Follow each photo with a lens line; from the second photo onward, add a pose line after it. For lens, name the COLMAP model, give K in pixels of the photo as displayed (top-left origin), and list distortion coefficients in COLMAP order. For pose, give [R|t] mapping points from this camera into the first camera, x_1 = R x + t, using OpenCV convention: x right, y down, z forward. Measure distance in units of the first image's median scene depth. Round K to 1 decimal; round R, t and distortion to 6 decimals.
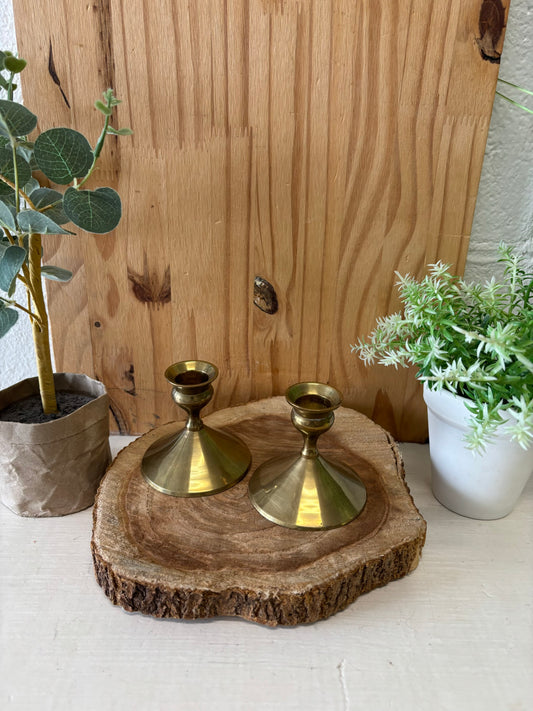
lens RADIAL K [[546.5, 0, 263.7], [0, 546.5, 365.6], [0, 0, 1]] dist [-0.006009, -0.022734]
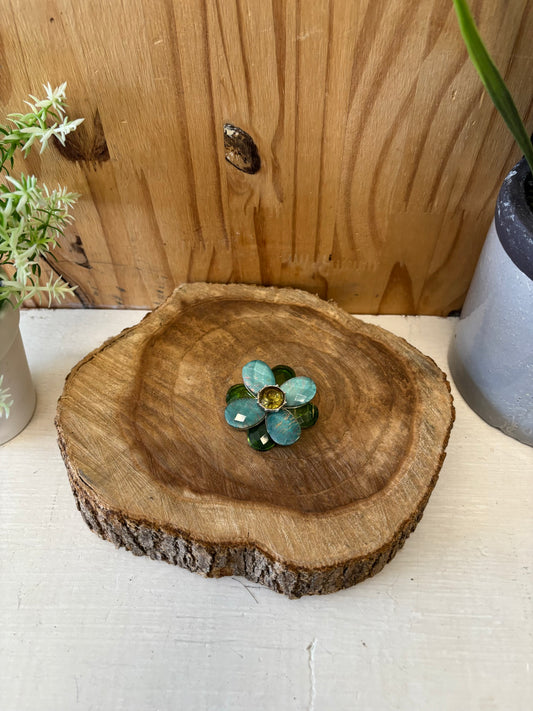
lens RADIAL K [[546.5, 0, 266.3], [0, 546.5, 362.3], [0, 0, 1]] dist [-0.006009, -0.022734]
pose [[0.998760, 0.003262, -0.049674, 0.072069], [0.021617, 0.870435, 0.491808, -0.240602], [0.044843, -0.492272, 0.869285, 0.270781]]
